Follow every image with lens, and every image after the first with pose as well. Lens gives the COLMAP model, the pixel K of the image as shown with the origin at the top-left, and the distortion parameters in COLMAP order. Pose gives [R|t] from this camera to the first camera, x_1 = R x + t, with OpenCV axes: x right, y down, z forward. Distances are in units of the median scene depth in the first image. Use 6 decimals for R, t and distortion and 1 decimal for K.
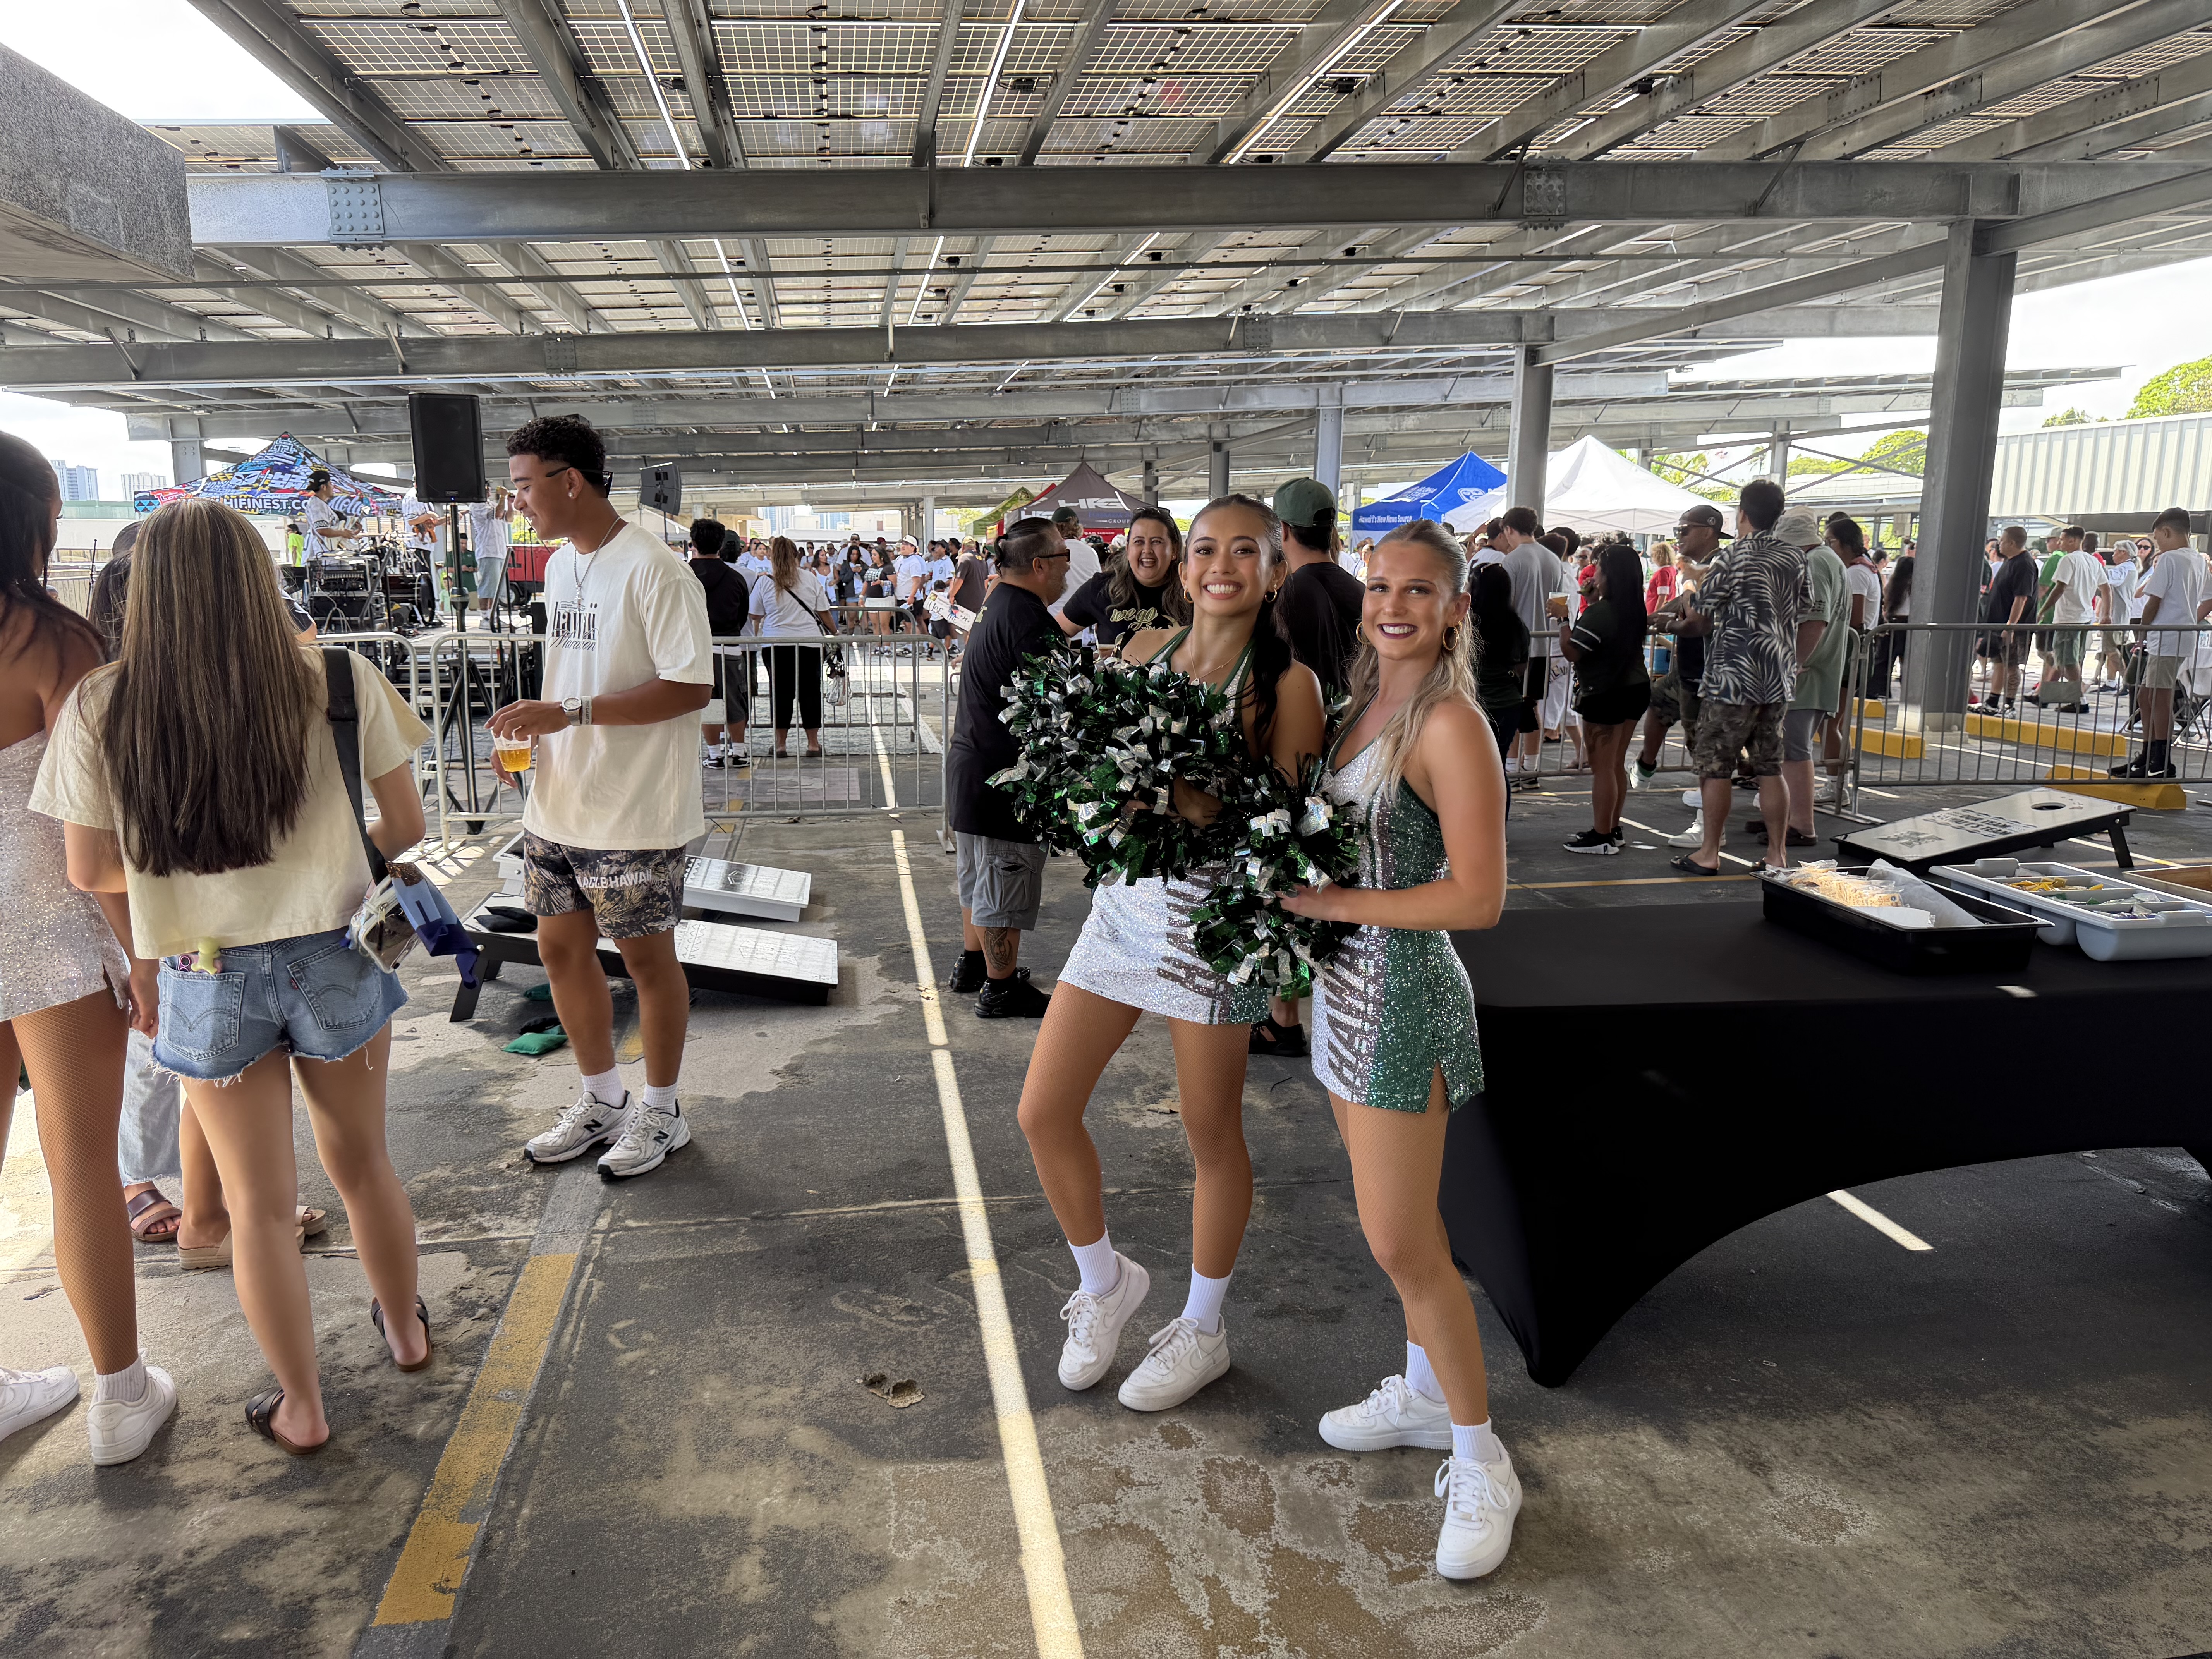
lens RADIAL K [[1563.4, 0, 1108.1], [0, 1563.4, 862.2], [0, 0, 1]] dist [0.036080, -0.045740]
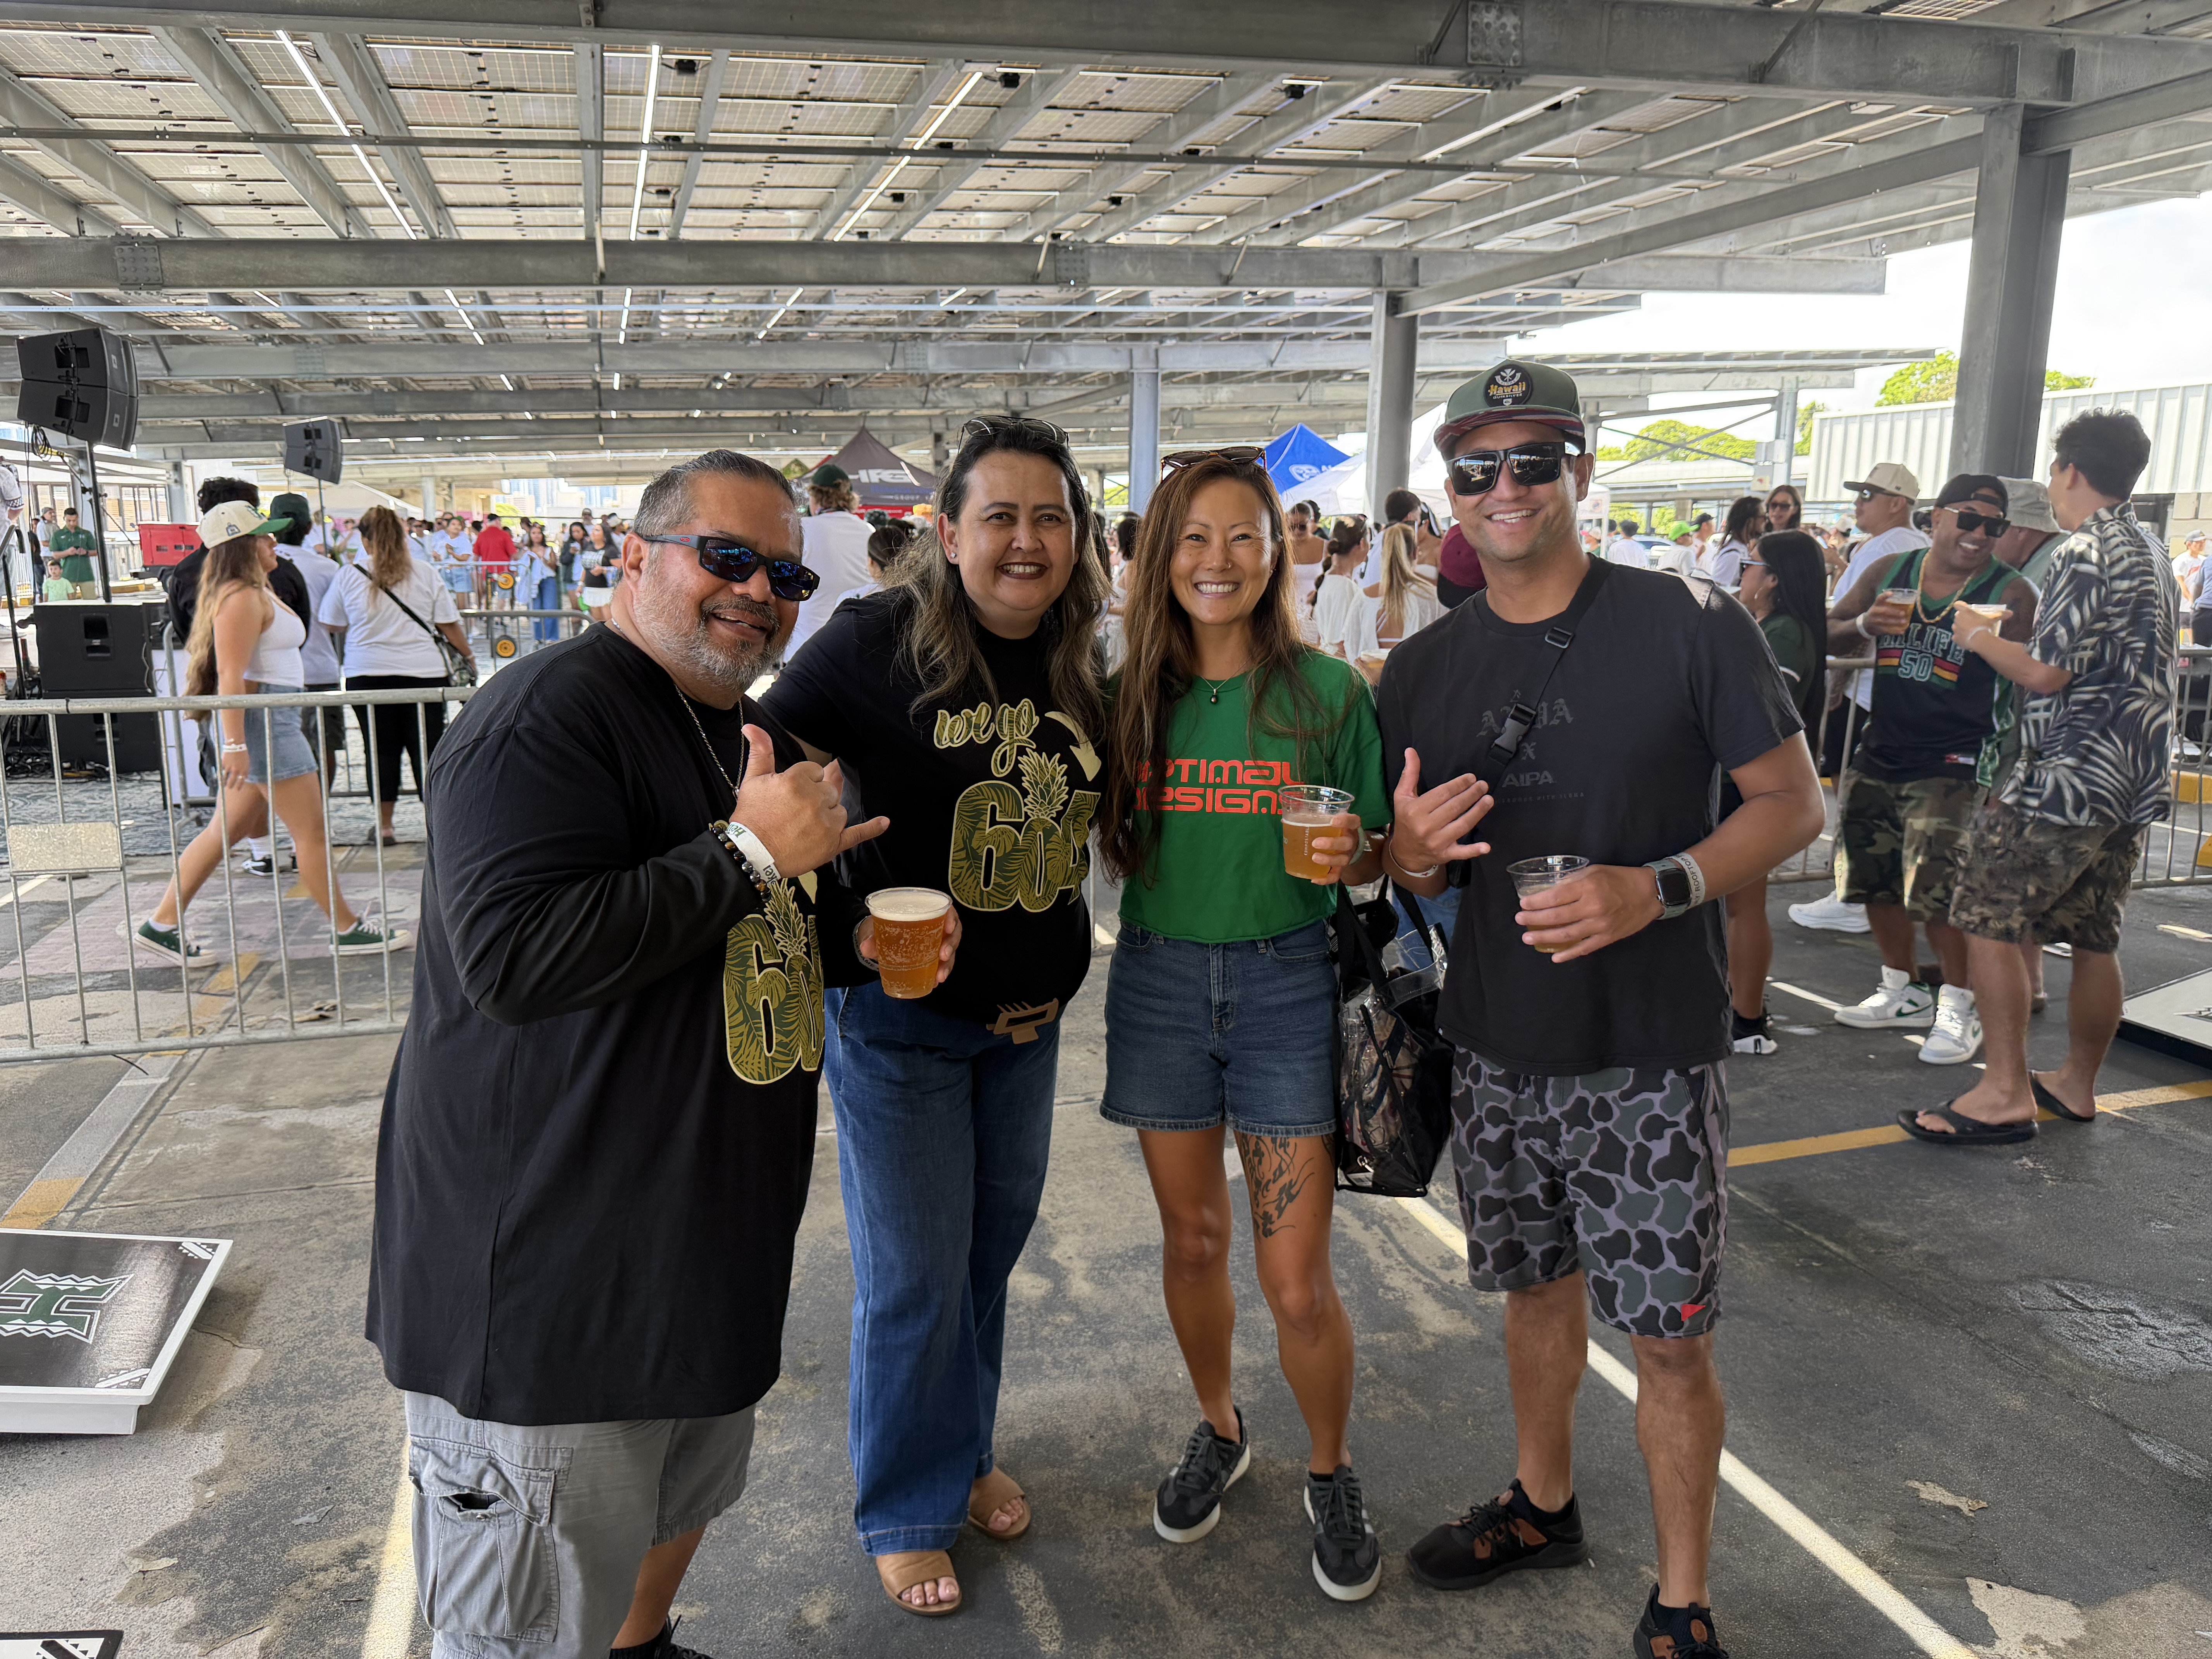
lens RADIAL K [[1671.9, 0, 1127.5], [0, 1671.9, 843.5], [0, 0, 1]] dist [0.022163, -0.025895]
pose [[0.990883, -0.020923, 0.133093, 0.001744], [0.022497, 0.999694, -0.010332, -0.025856], [-0.132836, 0.013232, 0.991050, 0.129585]]
